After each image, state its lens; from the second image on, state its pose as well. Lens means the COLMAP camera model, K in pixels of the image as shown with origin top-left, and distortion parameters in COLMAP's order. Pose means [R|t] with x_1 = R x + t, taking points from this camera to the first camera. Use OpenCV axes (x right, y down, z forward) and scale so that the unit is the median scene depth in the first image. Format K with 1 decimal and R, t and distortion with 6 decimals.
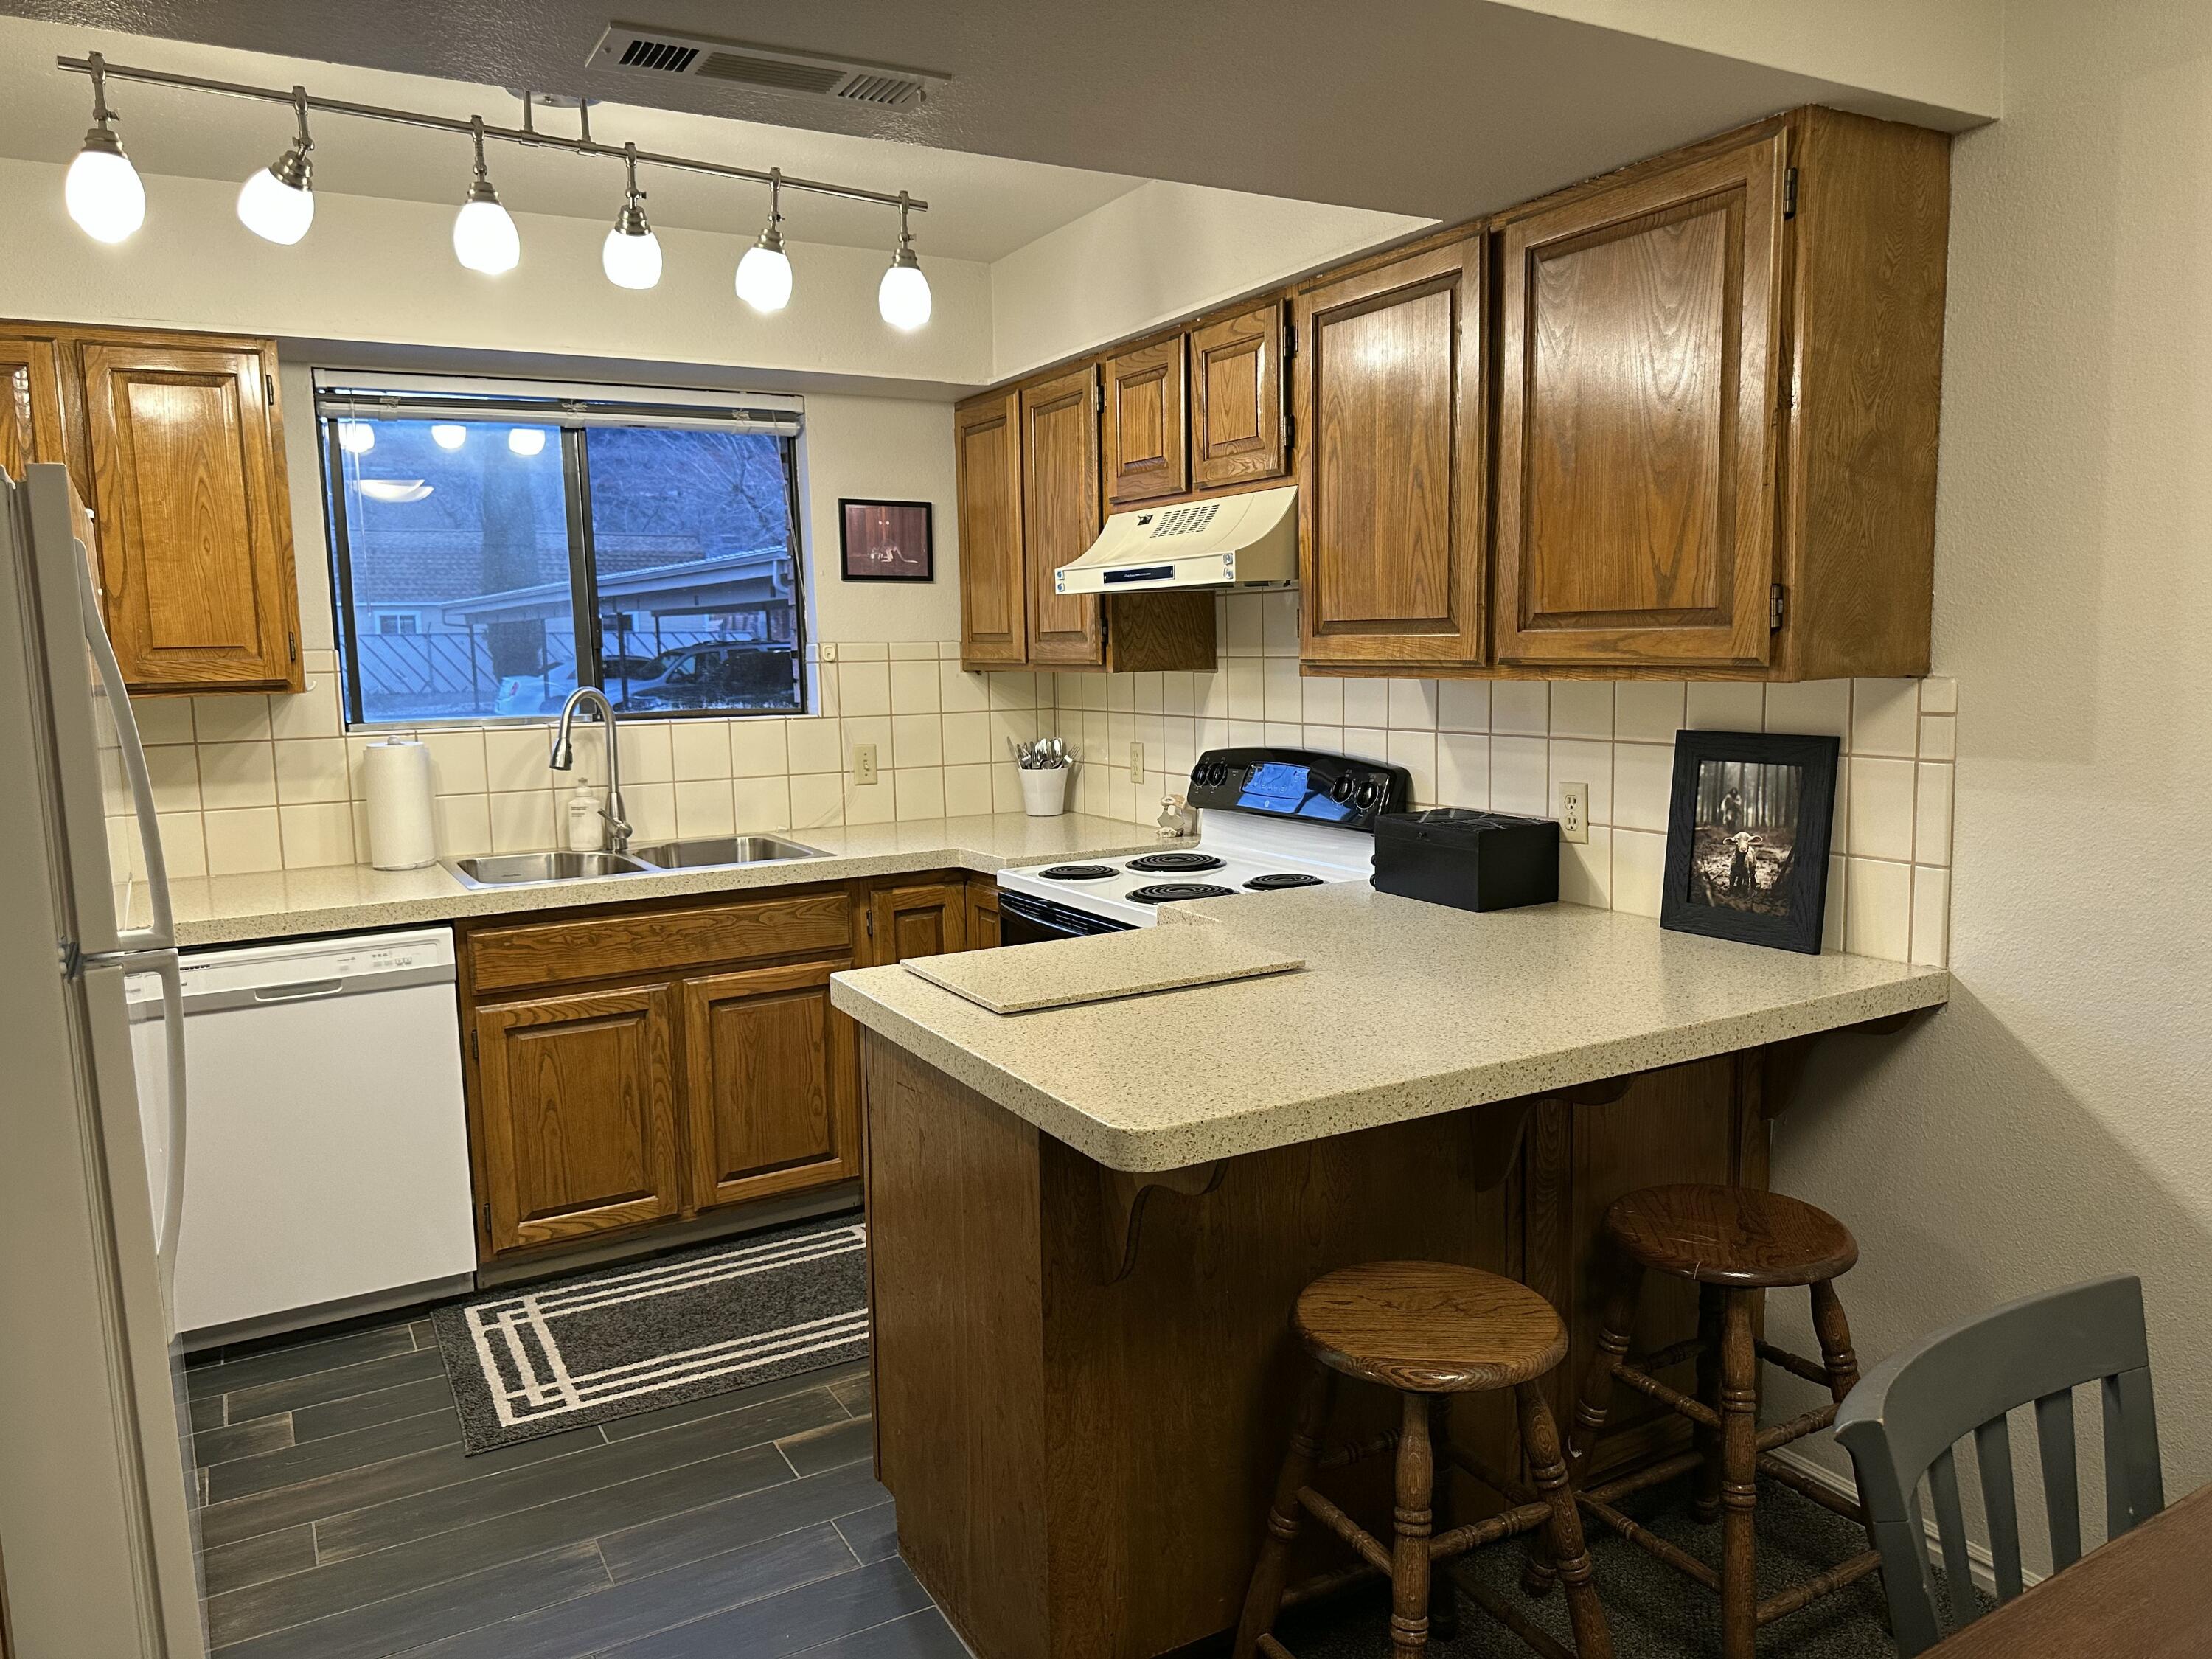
lens RADIAL K [[1542.4, 0, 1114.4], [0, 1542.4, 825.4], [0, 0, 1]] dist [0.142306, -0.221475]
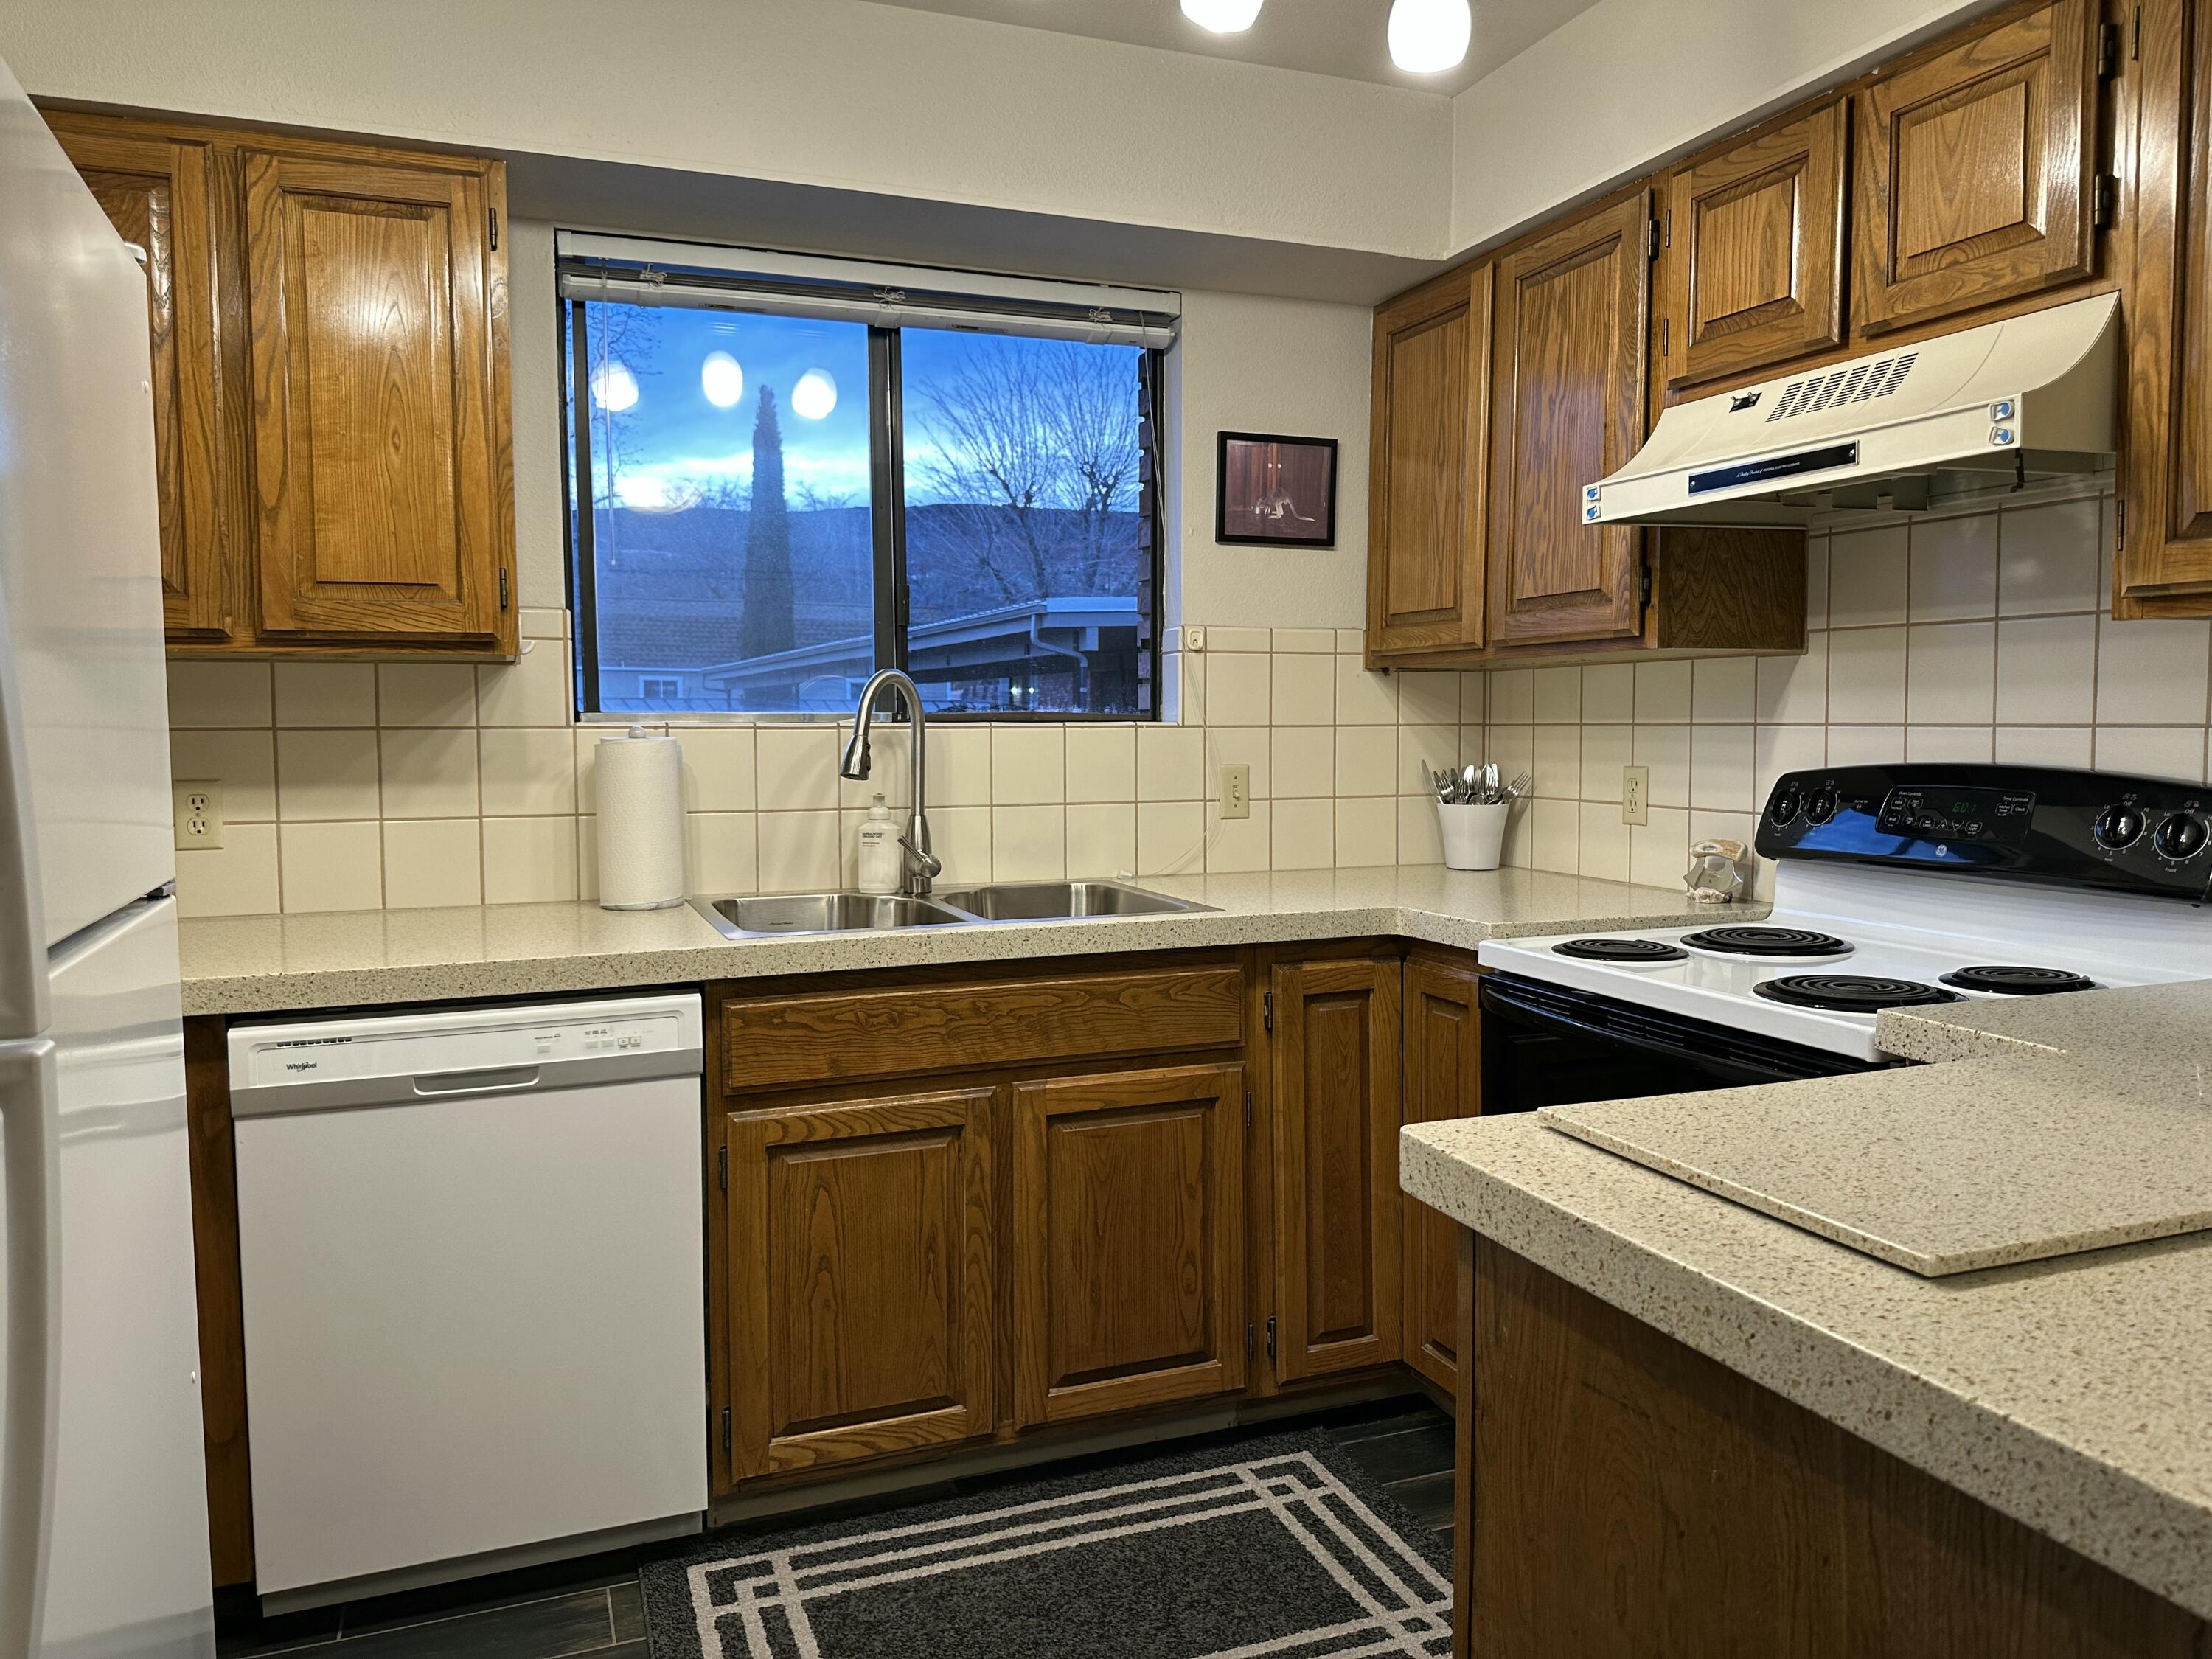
lens RADIAL K [[1555.8, 0, 1121.7], [0, 1555.8, 812.3], [0, 0, 1]] dist [0.115185, -0.163990]
pose [[0.990172, 0.026576, -0.137310, -0.142320], [-0.034650, 0.997787, -0.056753, 0.018345], [0.135497, 0.060953, 0.988901, 0.330428]]
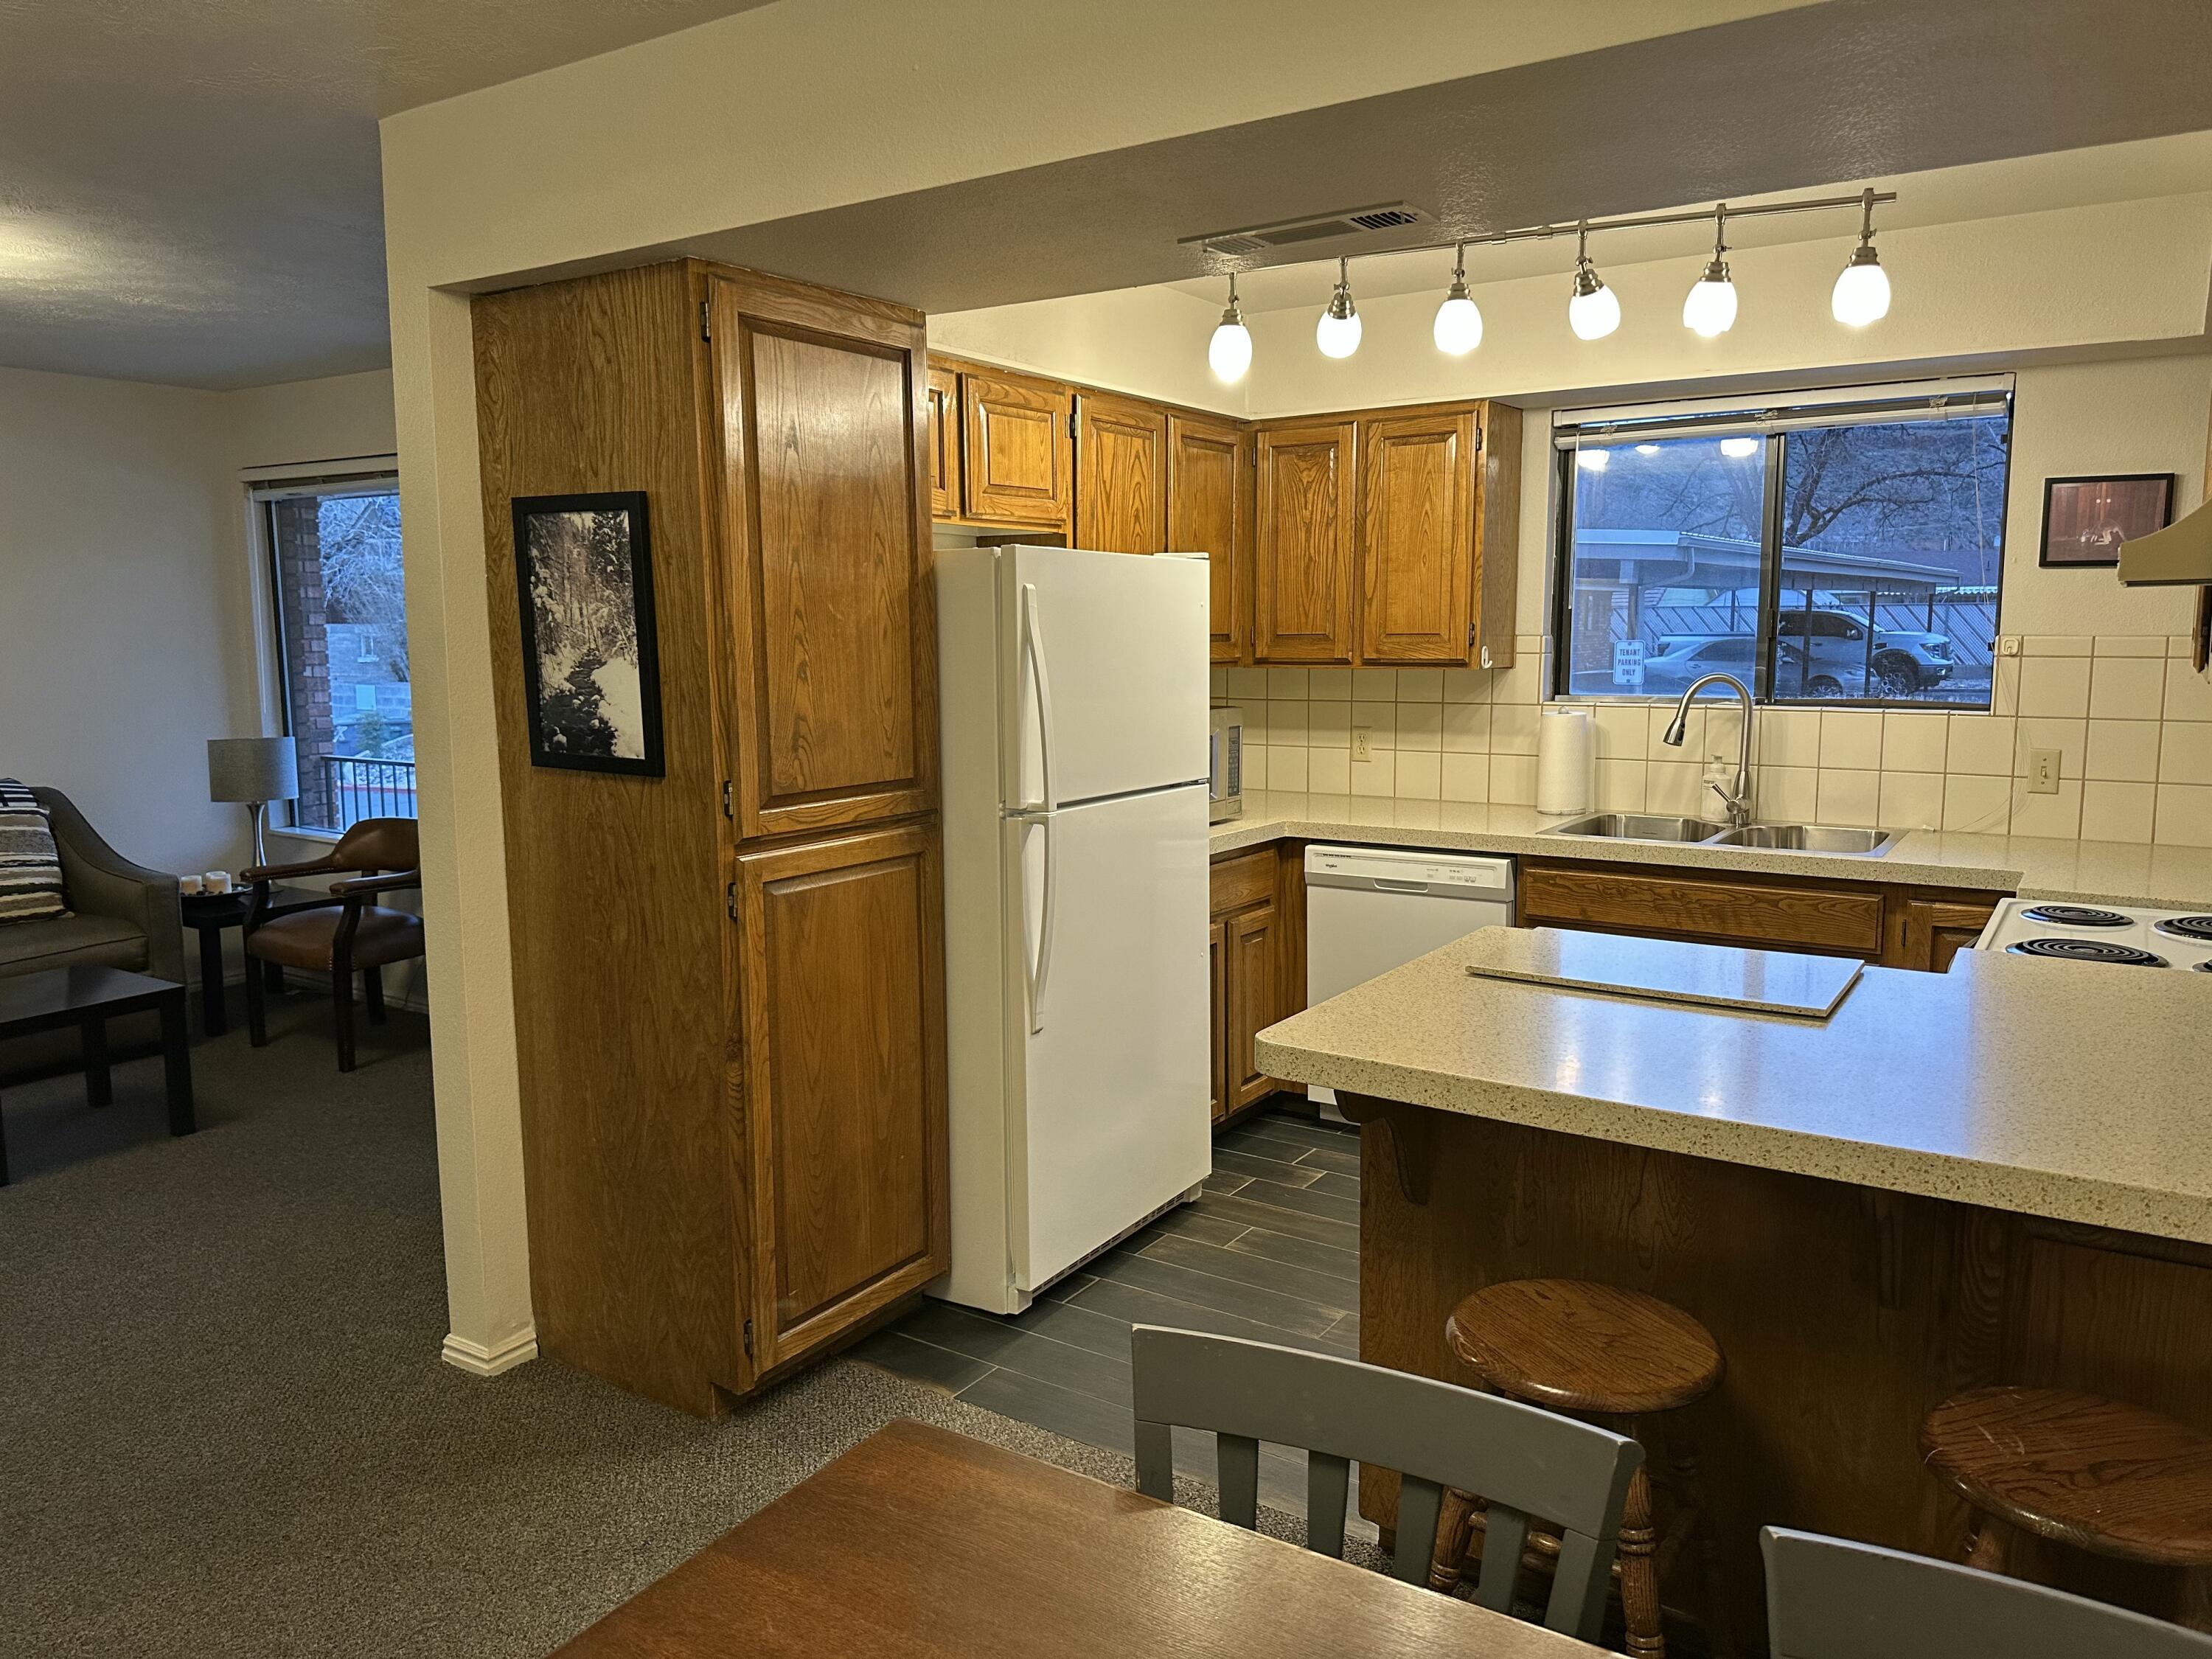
lens RADIAL K [[1546.8, 0, 1123.6], [0, 1546.8, 815.4], [0, 0, 1]] dist [0.177204, -0.337371]
pose [[0.459305, 0.128828, -0.878887, 0.507650], [-0.112394, 0.989903, 0.086364, -0.041702], [0.881139, 0.059114, 0.469147, 0.130788]]
